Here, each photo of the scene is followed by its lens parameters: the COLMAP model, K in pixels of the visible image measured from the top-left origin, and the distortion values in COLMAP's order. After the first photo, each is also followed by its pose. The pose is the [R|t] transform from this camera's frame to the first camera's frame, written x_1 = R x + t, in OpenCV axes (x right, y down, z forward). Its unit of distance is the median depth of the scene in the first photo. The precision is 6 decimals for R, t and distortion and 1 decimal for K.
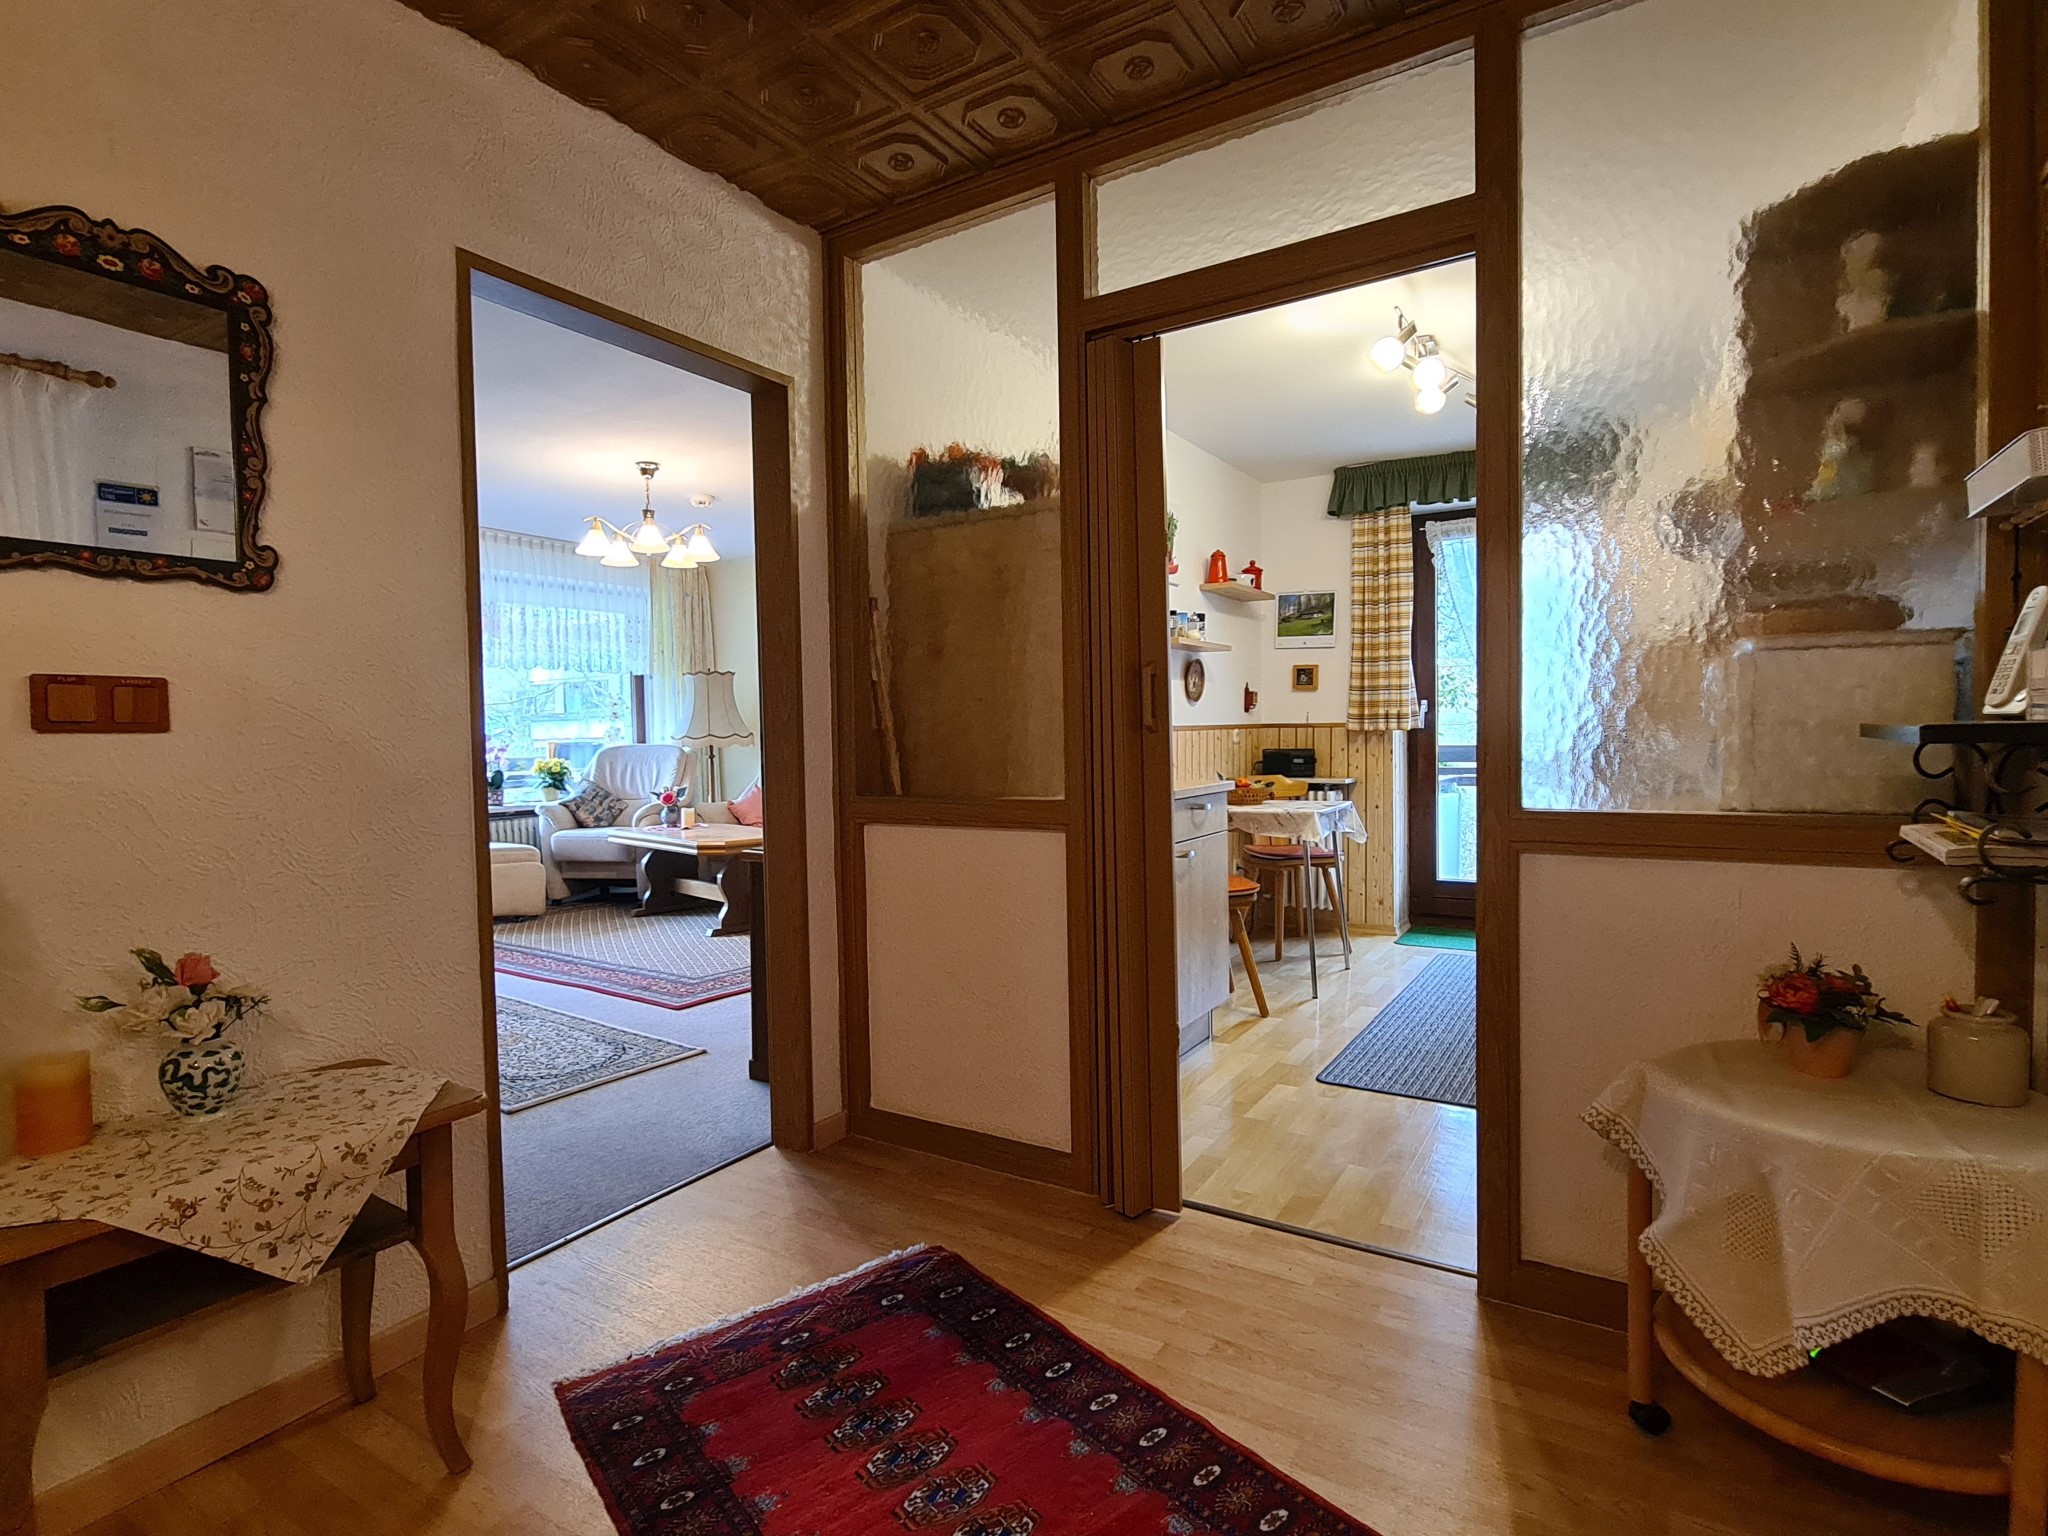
lens RADIAL K [[1011.4, 0, 1020.9], [0, 1011.4, 760.8], [0, 0, 1]] dist [-0.003240, -0.000530]
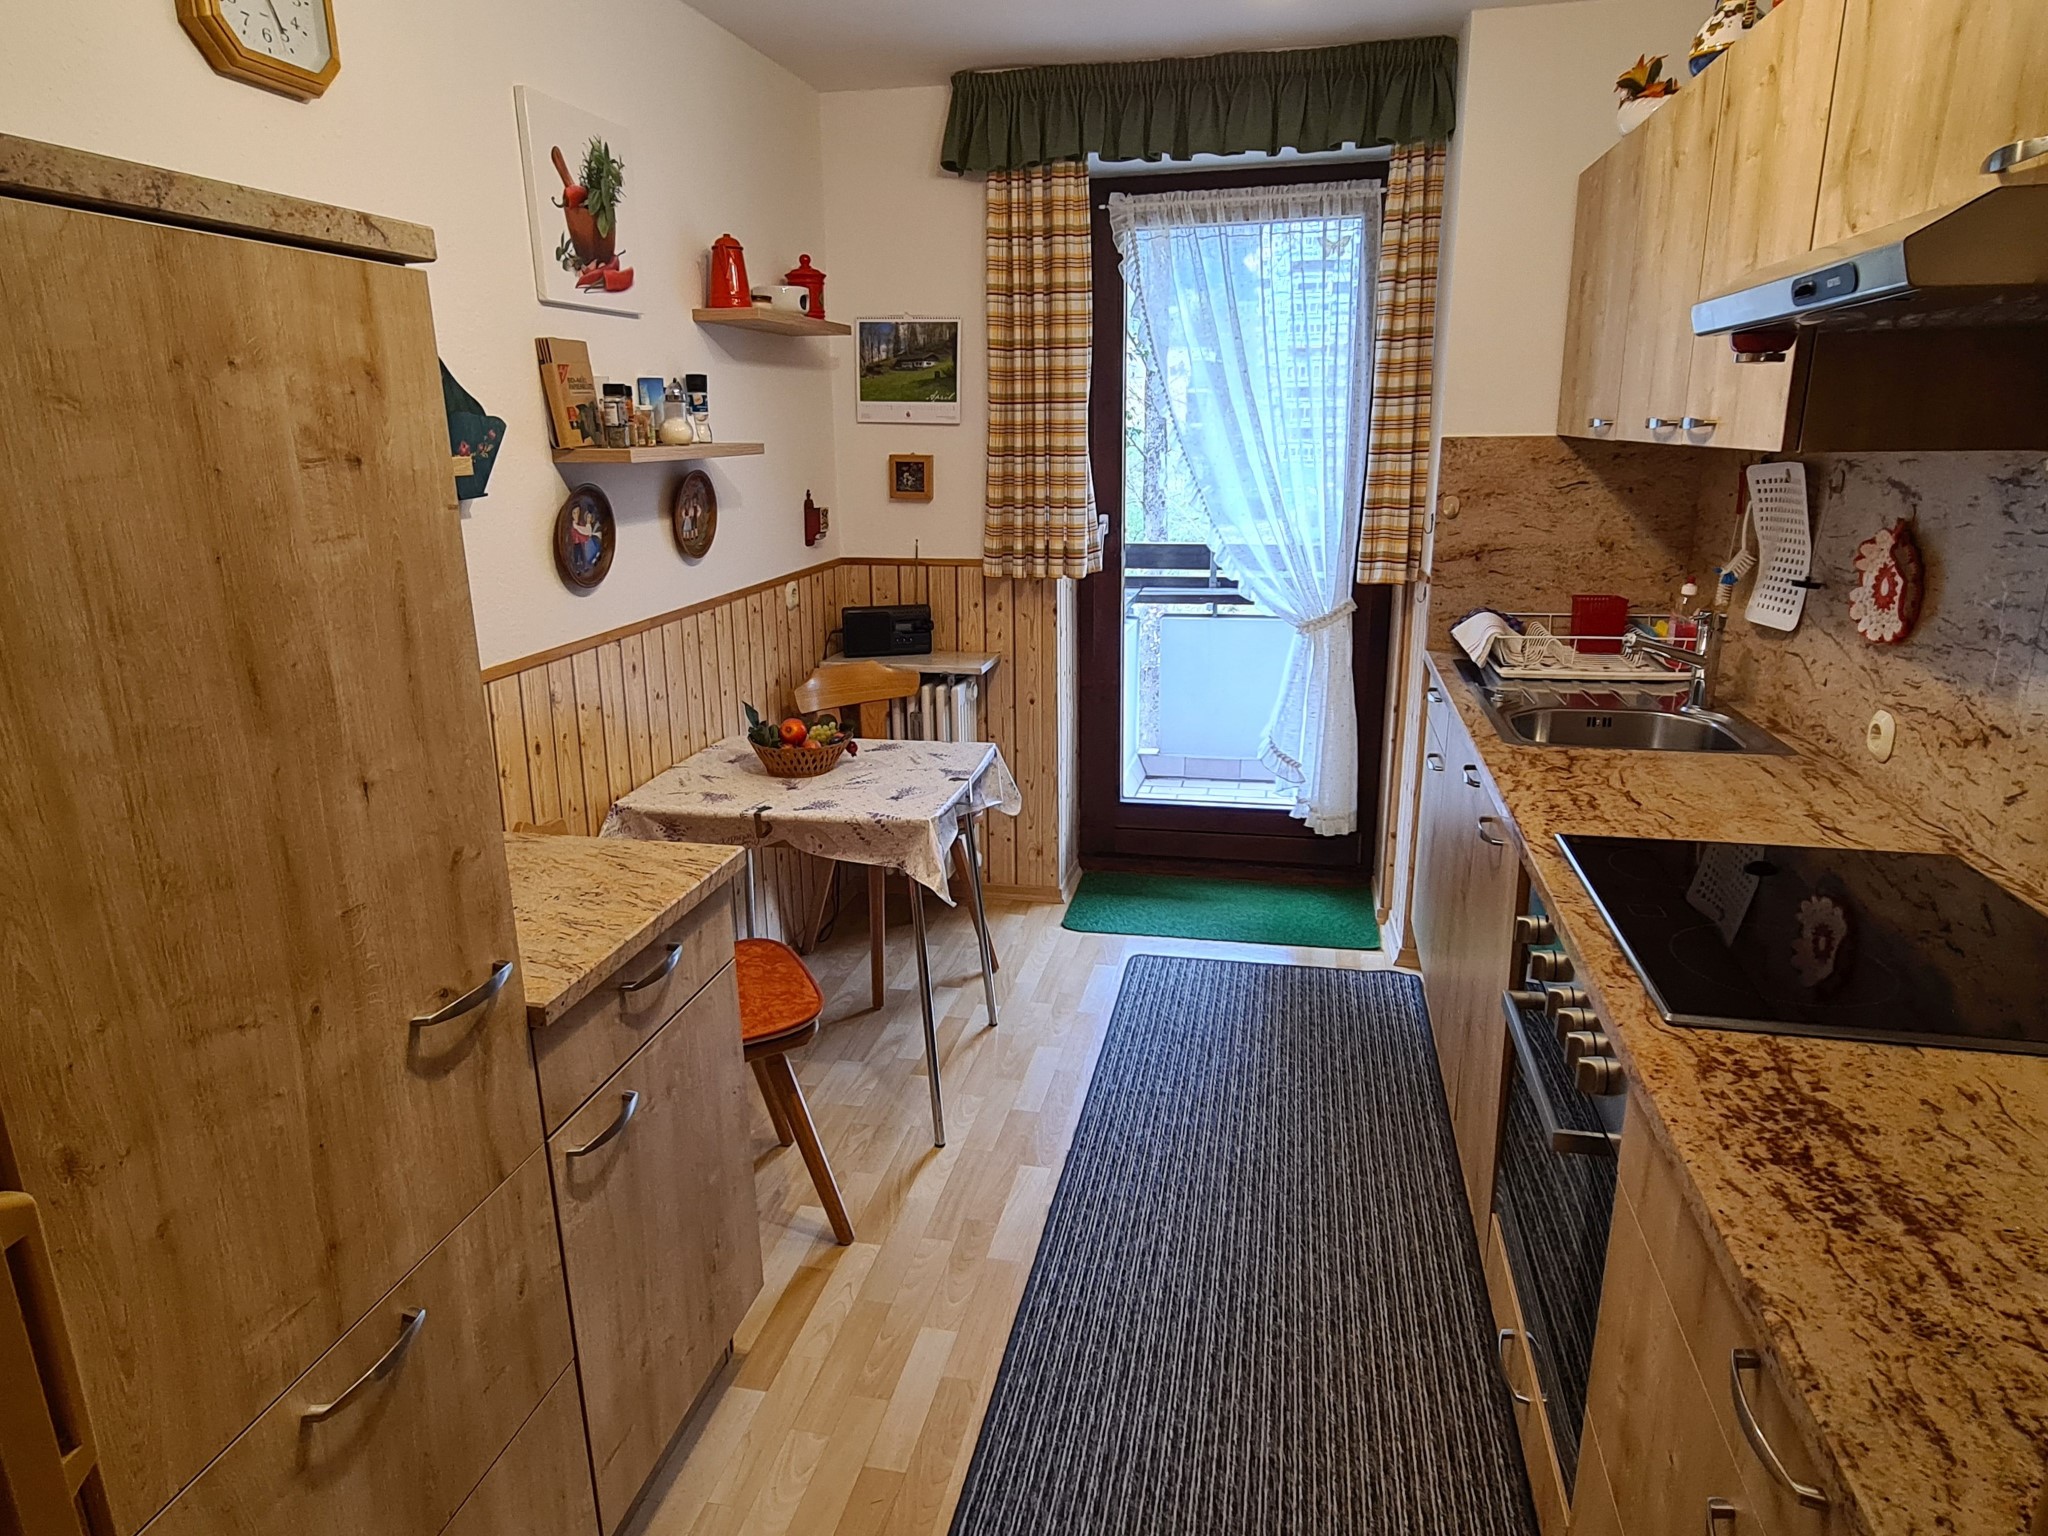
lens RADIAL K [[1228.4, 0, 1007.9], [0, 1228.4, 770.0], [0, 0, 1]] dist [0.002908, 0.000106]
pose [[0.942998, -0.090317, 0.320309, 0.102438], [0.011993, 0.971068, 0.238503, -0.091264], [-0.332583, -0.221066, 0.916798, 0.331230]]
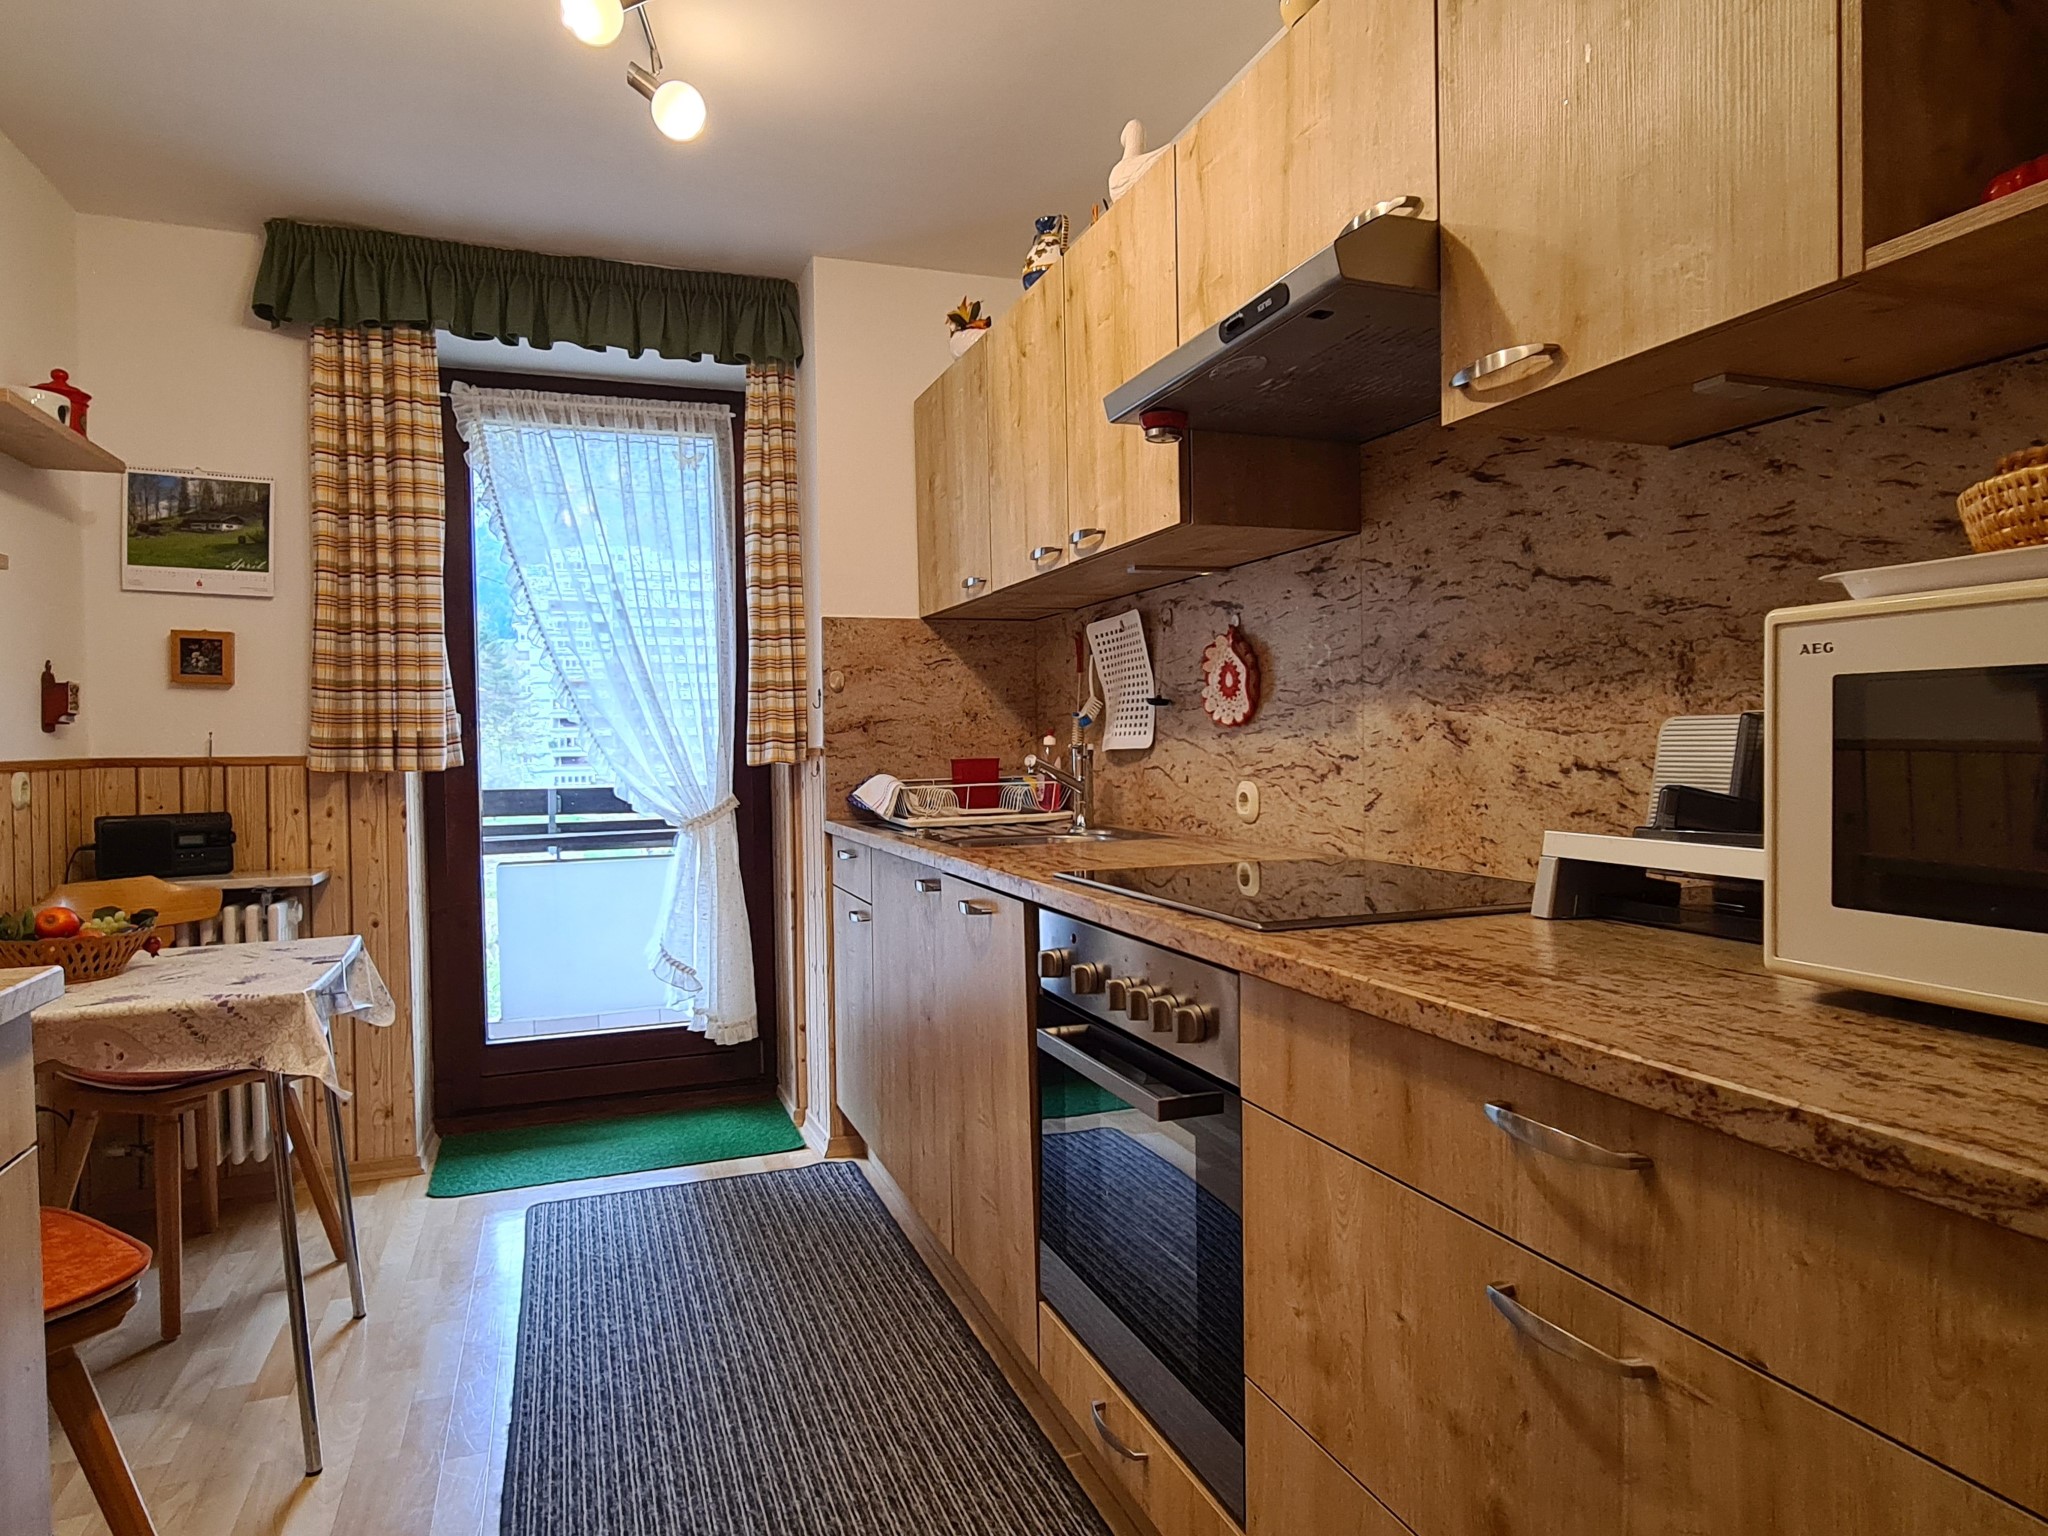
lens RADIAL K [[1228.4, 0, 1007.9], [0, 1228.4, 770.0], [0, 0, 1]] dist [0.002908, 0.000106]
pose [[0.616791, -0.014216, 0.786998, 0.068311], [0.029352, 0.999557, -0.004948, -0.018666], [-0.786579, 0.026152, 0.616935, 0.382571]]
